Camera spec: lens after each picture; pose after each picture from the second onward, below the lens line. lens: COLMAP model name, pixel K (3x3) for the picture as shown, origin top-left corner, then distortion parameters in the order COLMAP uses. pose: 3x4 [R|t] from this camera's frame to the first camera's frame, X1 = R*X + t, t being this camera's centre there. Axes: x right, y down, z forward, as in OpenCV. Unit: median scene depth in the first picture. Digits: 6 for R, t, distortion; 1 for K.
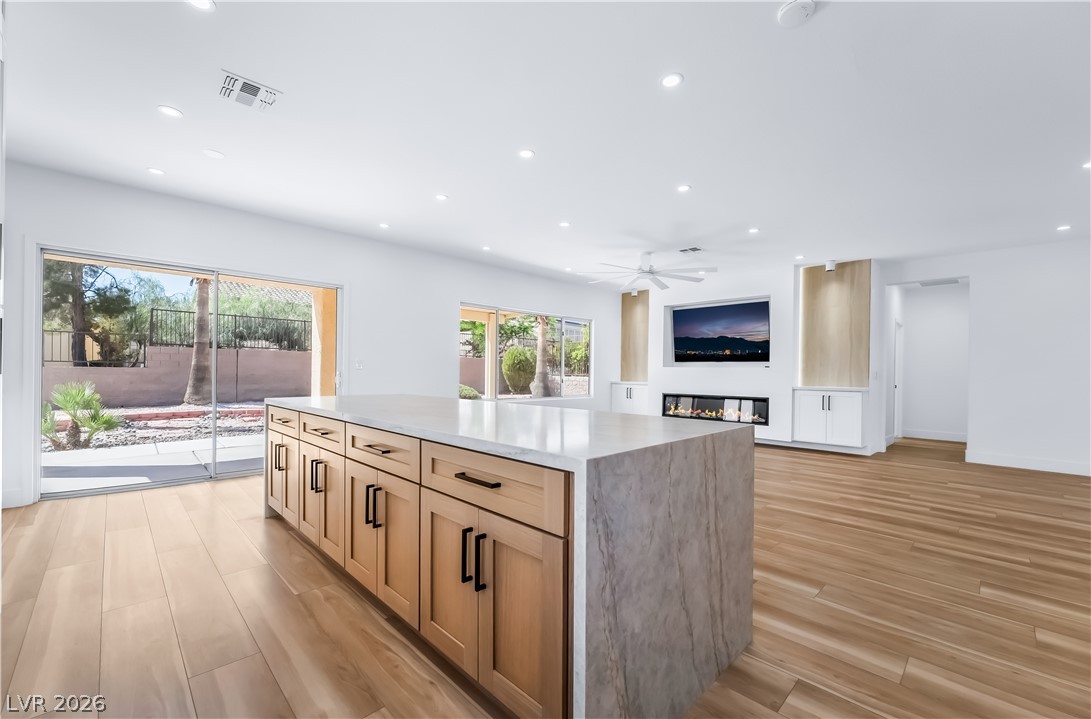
lens RADIAL K [[445.2, 0, 546.3], [0, 445.2, 371.7], [0, 0, 1]] dist [-0.003505, 0.000314]
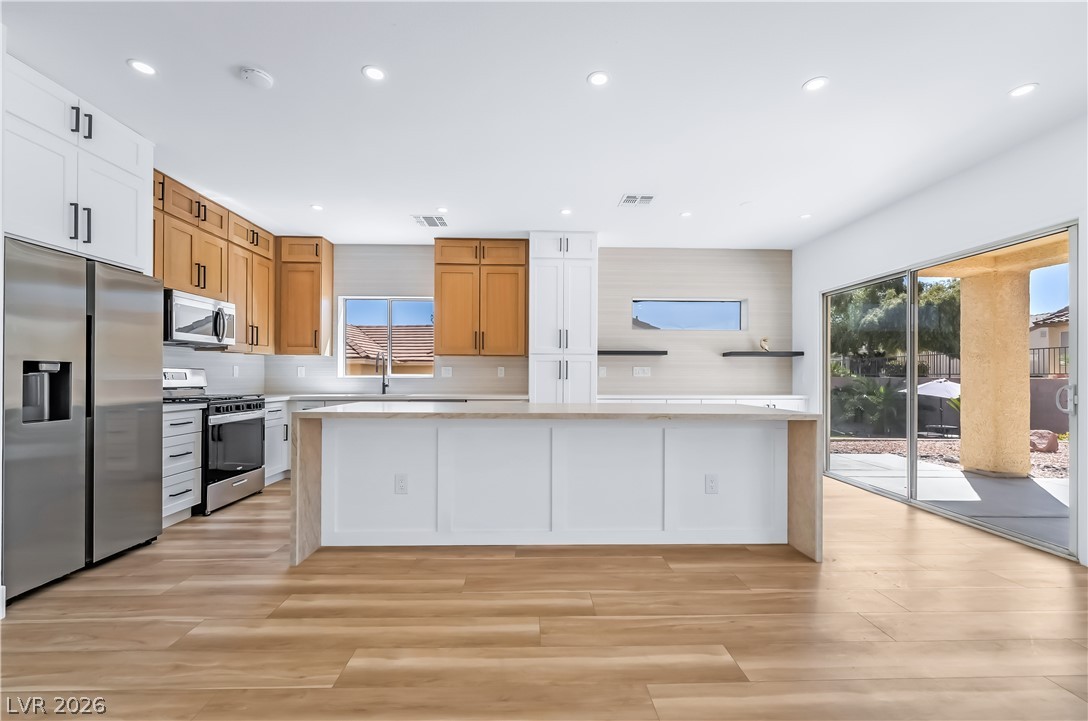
lens RADIAL K [[444.0, 0, 543.0], [0, 444.0, 373.3], [0, 0, 1]] dist [-0.003505, 0.000314]
pose [[-0.673567, -0.017791, -0.738912, 0.280055], [-0.012986, 0.999841, -0.012236, 0.001205], [0.739012, 0.001354, -0.673691, 0.730671]]
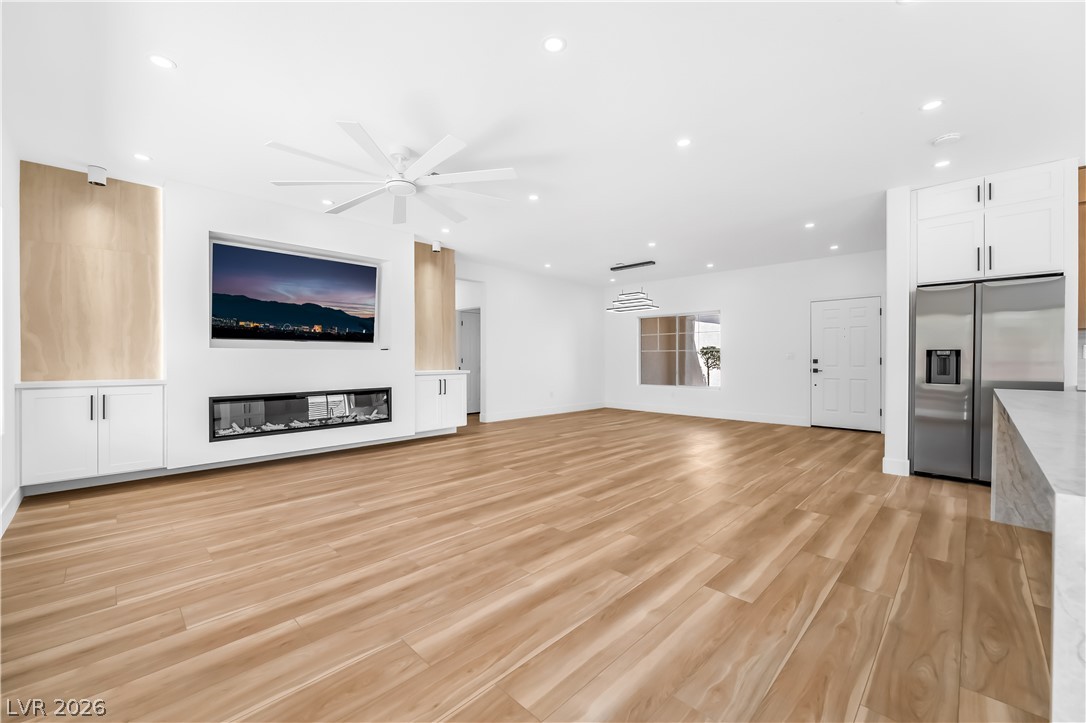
lens RADIAL K [[441.7, 0, 541.3], [0, 441.7, 357.1], [0, 0, 1]] dist [-0.003963, 0.000760]
pose [[-0.016217, -0.010886, 0.999809, -0.327322], [0.002015, 0.999938, 0.010920, -0.005114], [-0.999866, 0.002192, -0.016194, 0.776731]]
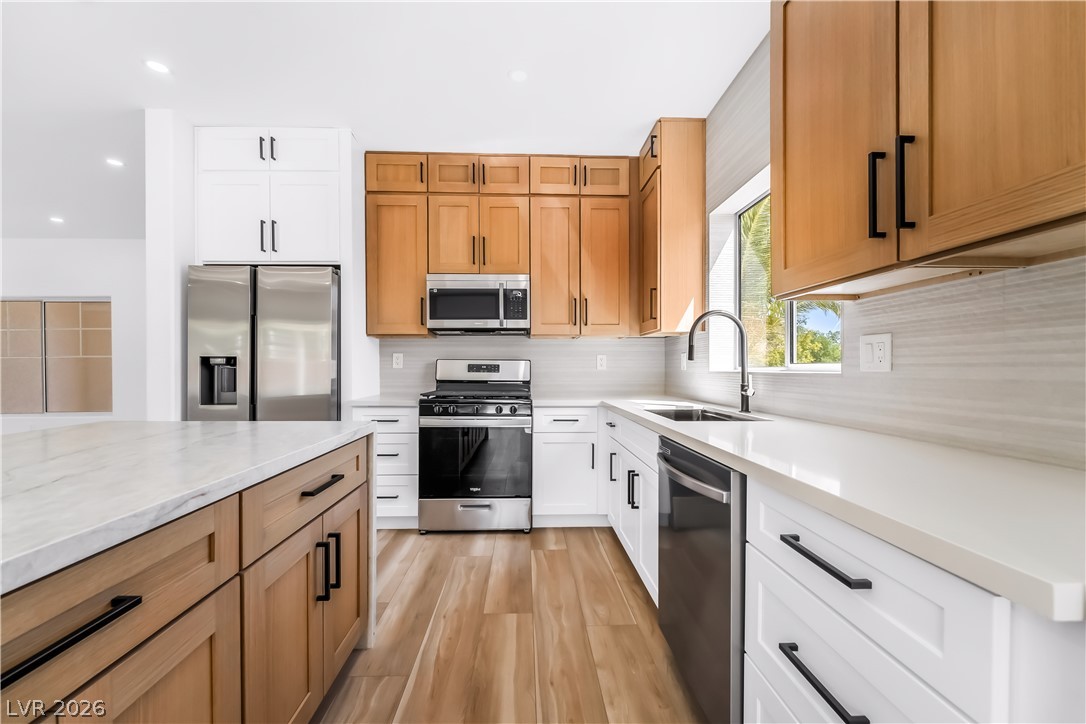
lens RADIAL K [[441.7, 0, 541.1], [0, 441.7, 369.2], [0, 0, 1]] dist [-0.003963, 0.000760]
pose [[-0.742132, -0.014915, 0.670088, -0.249818], [-0.005635, 0.999856, 0.016014, -0.003935], [-0.670230, 0.008109, -0.742109, 0.307646]]
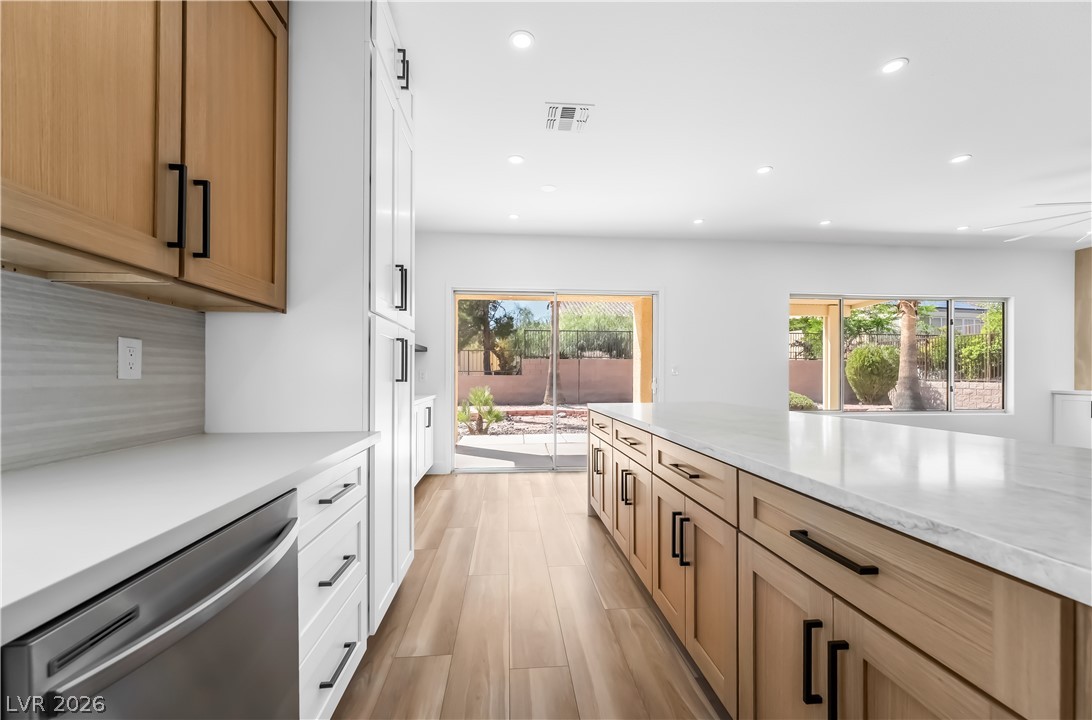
lens RADIAL K [[445.6, 0, 547.1], [0, 445.6, 375.1], [0, 0, 1]] dist [-0.003505, 0.000314]
pose [[0.772634, -0.009405, -0.634783, -0.014071], [0.006598, 0.999955, -0.006784, -0.000676], [0.634818, 0.001053, 0.772661, 0.057798]]
